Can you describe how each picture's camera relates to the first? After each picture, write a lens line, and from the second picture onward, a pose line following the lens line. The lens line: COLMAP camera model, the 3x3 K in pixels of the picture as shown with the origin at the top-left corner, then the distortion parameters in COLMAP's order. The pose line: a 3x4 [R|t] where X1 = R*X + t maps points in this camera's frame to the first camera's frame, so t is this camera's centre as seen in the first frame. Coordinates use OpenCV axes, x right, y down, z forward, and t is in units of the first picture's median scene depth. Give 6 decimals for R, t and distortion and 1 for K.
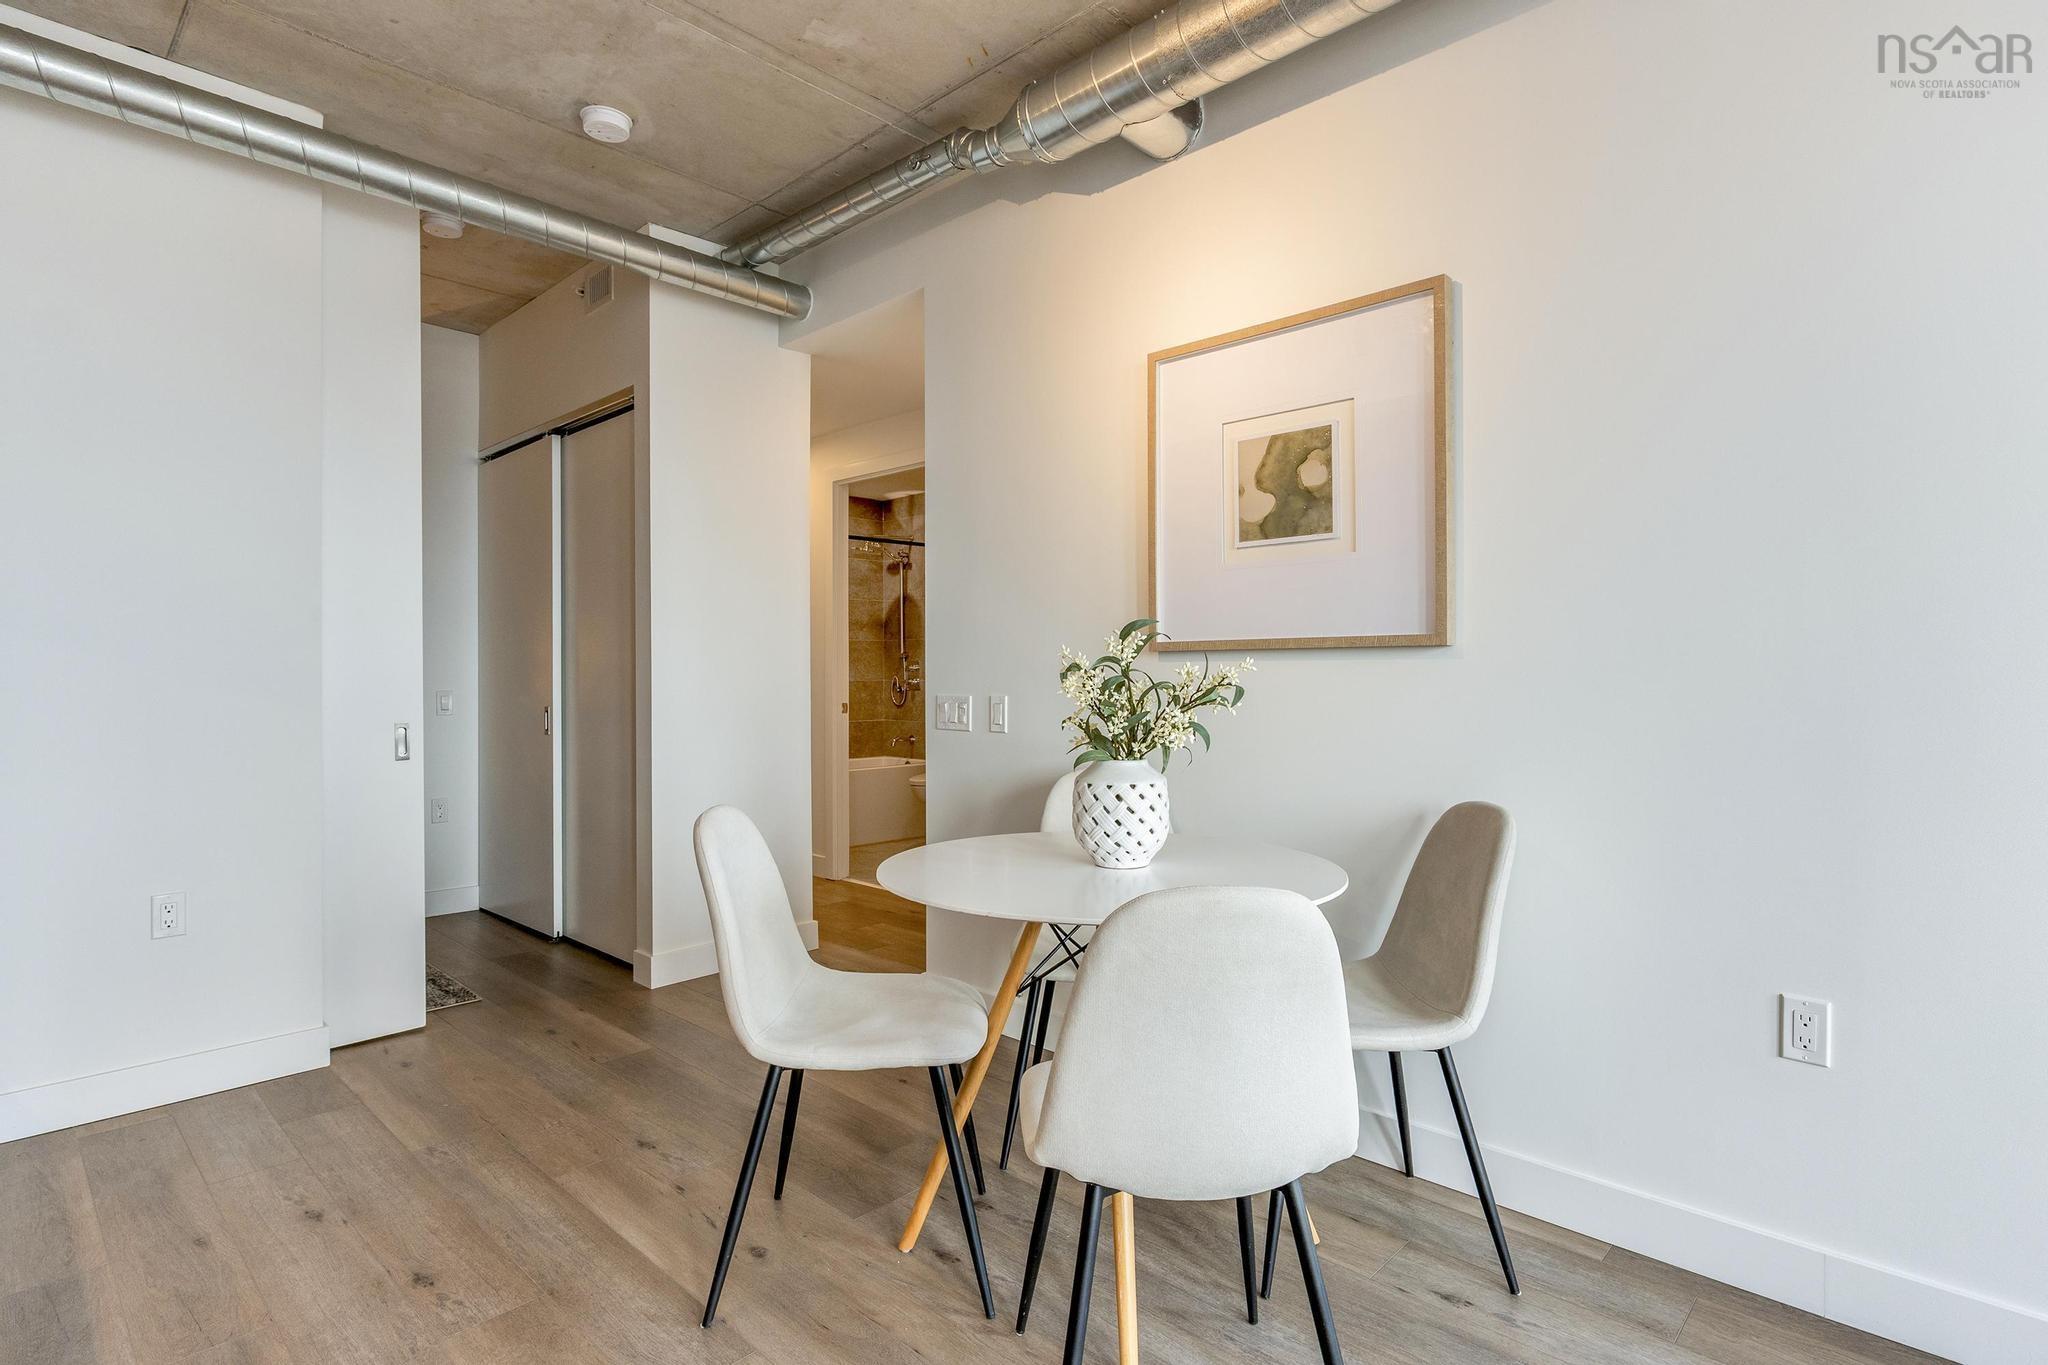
lens RADIAL K [[1008.7, 0, 1026.4], [0, 1008.7, 673.1], [0, 0, 1]] dist [0.000506, 0.002845]
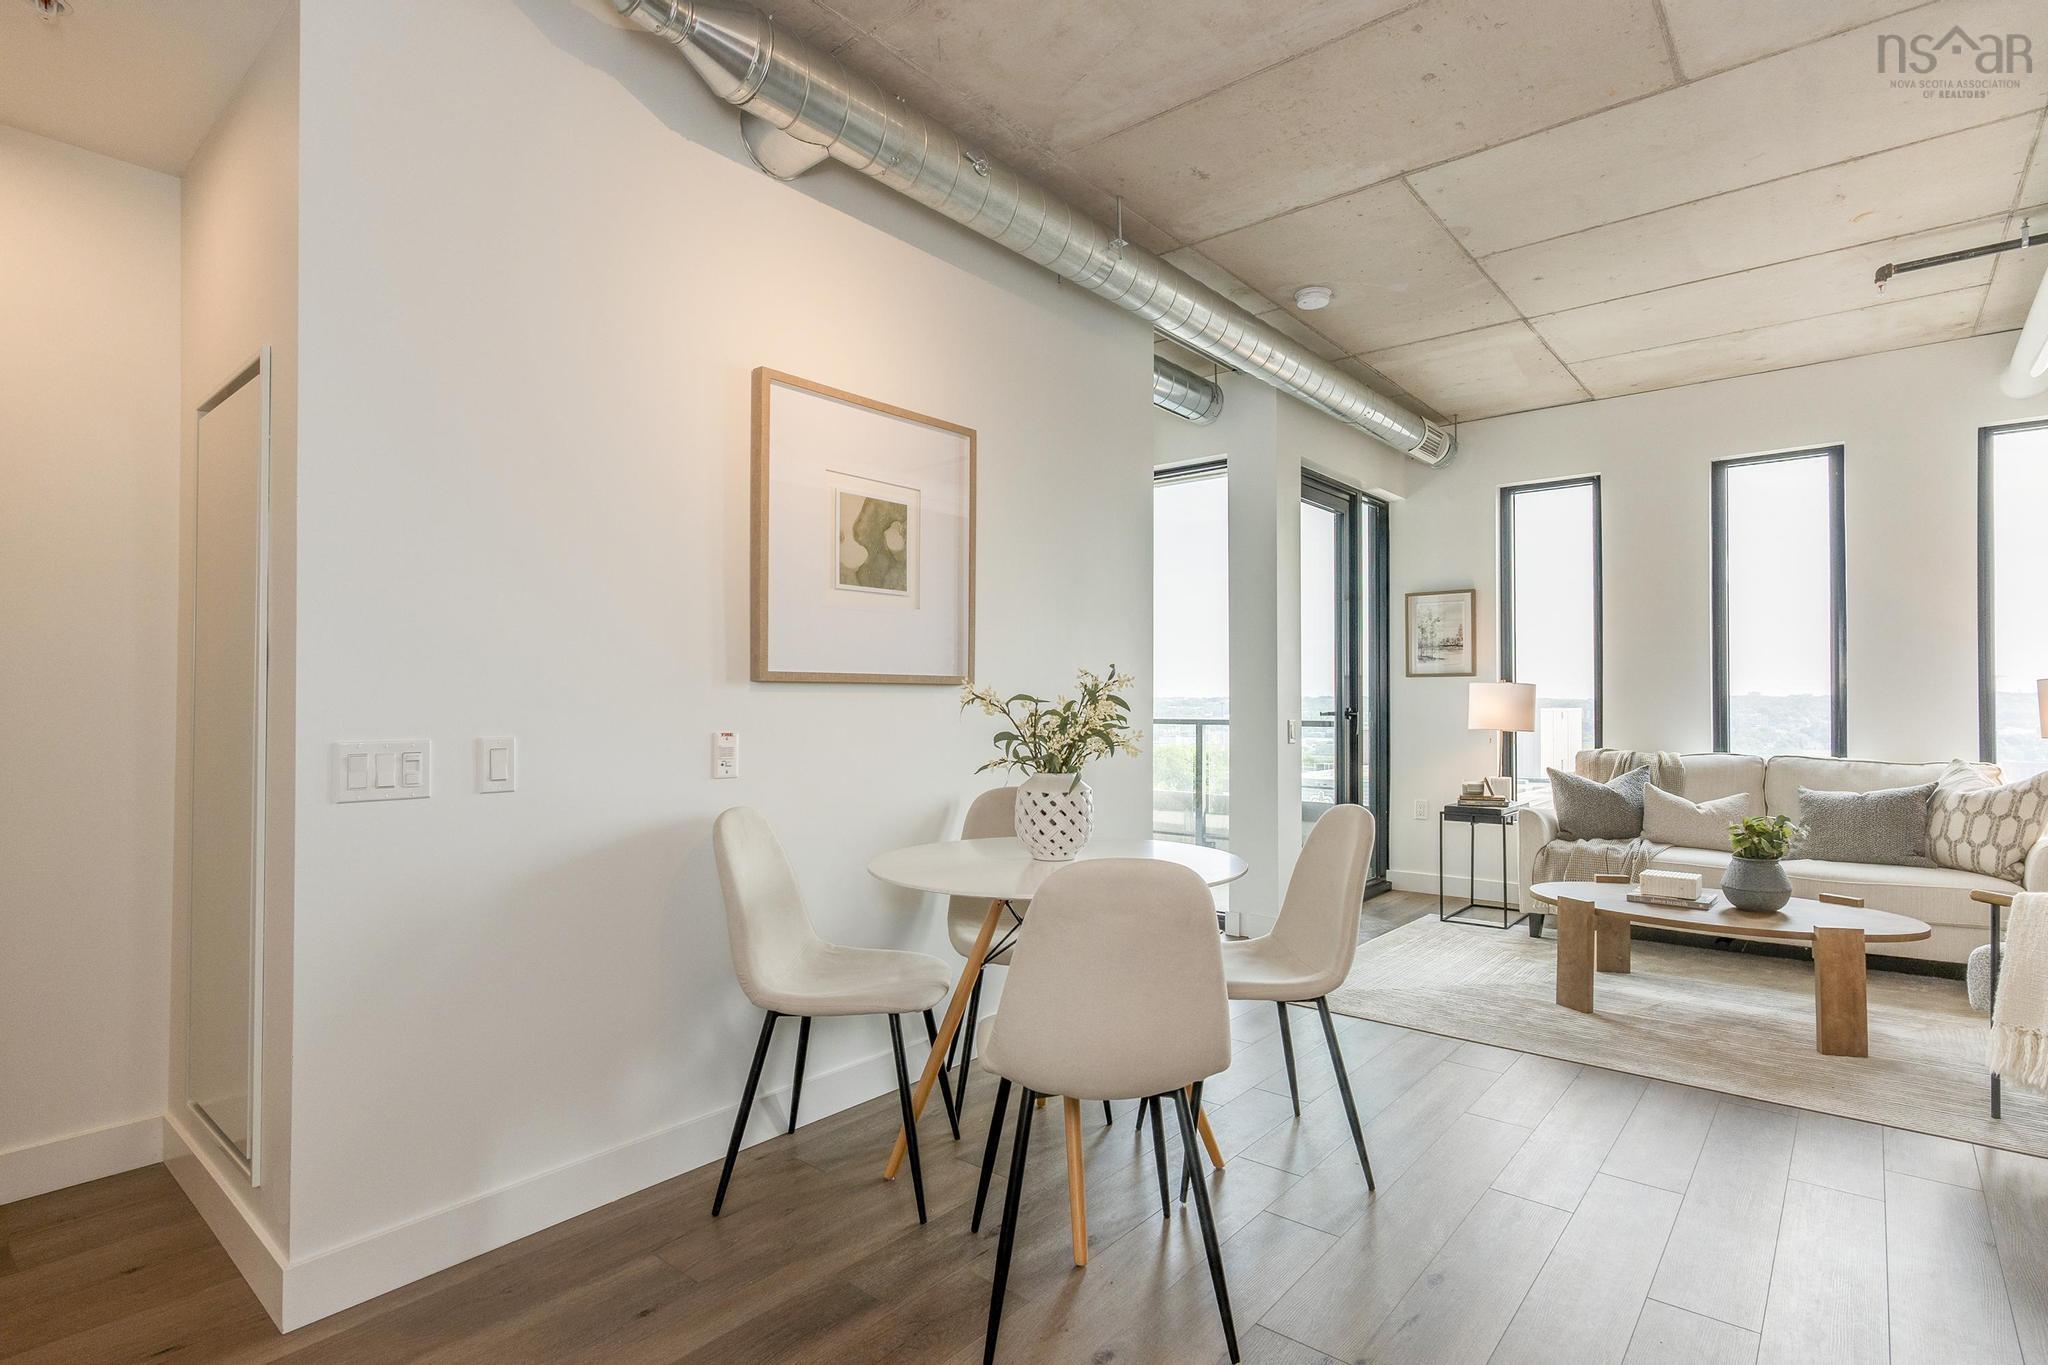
lens RADIAL K [[1008.7, 0, 1027.1], [0, 1008.7, 693.7], [0, 0, 1]] dist [0.000506, 0.002845]
pose [[-0.037598, 0.012634, 0.999213, -0.904430], [0.000465, 0.999920, -0.012626, 0.003038], [-0.999293, -0.000010, -0.037601, 0.857439]]
